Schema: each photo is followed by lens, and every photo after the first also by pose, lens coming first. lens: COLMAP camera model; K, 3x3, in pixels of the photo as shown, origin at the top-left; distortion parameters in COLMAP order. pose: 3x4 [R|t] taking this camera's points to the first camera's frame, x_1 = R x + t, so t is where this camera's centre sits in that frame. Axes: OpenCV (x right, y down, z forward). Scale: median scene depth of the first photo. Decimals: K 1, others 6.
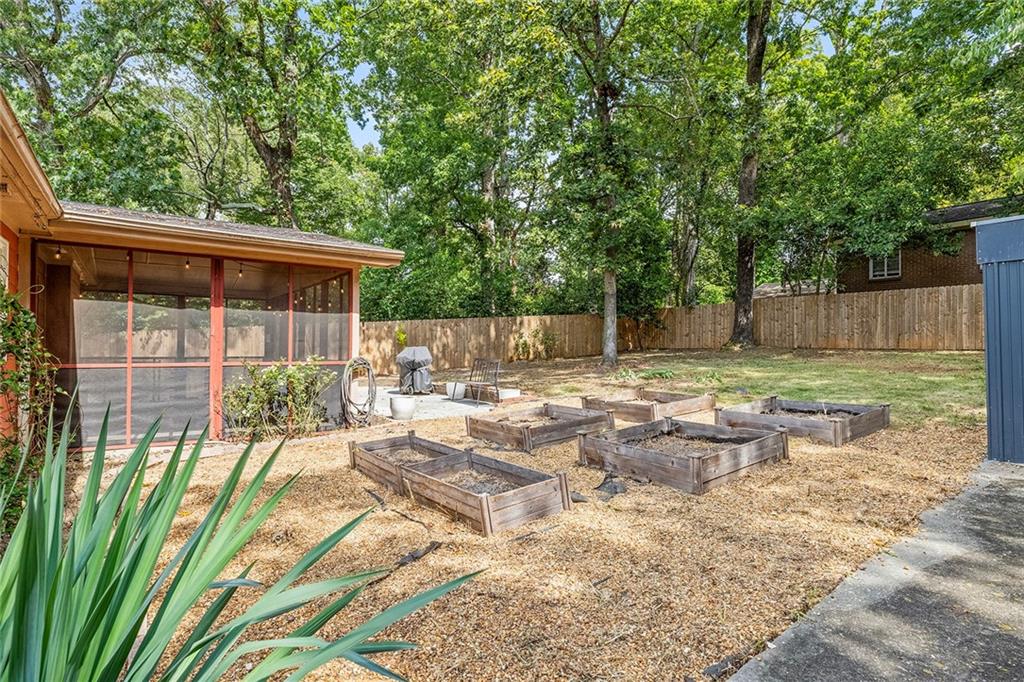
lens RADIAL K [[525.1, 0, 512.0], [0, 525.1, 341.0], [0, 0, 1]] dist [0.000493, 0.000165]
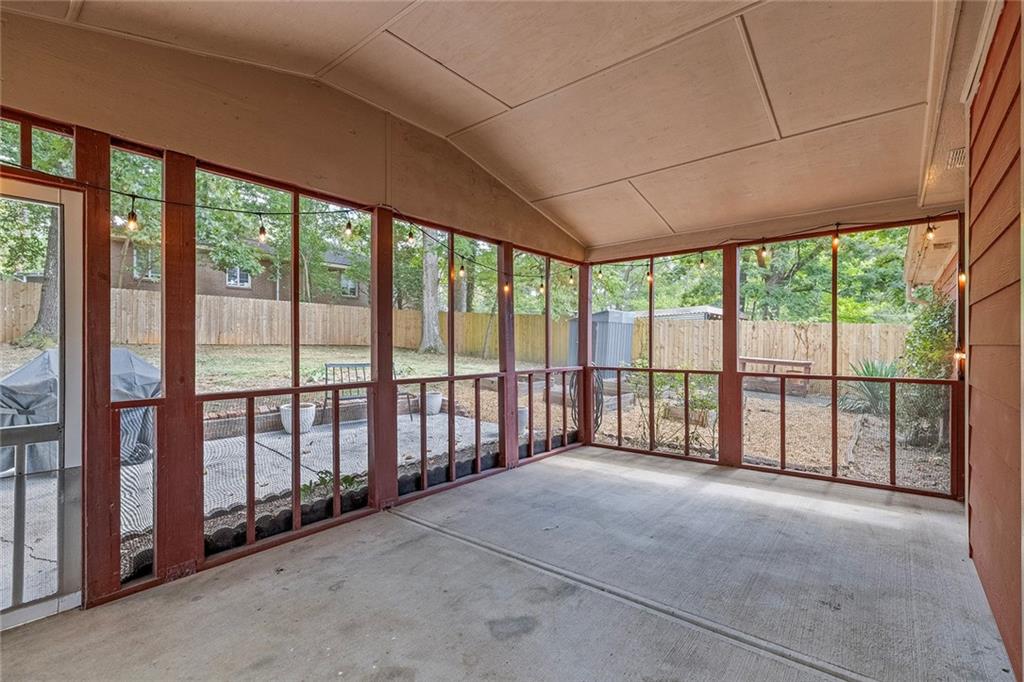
lens RADIAL K [[456.7, 0, 512.0], [0, 456.7, 341.0], [0, 0, 1]] dist [0.002943, 0.000347]
pose [[-0.245612, 0.000093, 0.969368, -0.440938], [-0.014135, 0.999893, -0.003677, 0.001023], [-0.969265, -0.014605, -0.245584, 0.558333]]
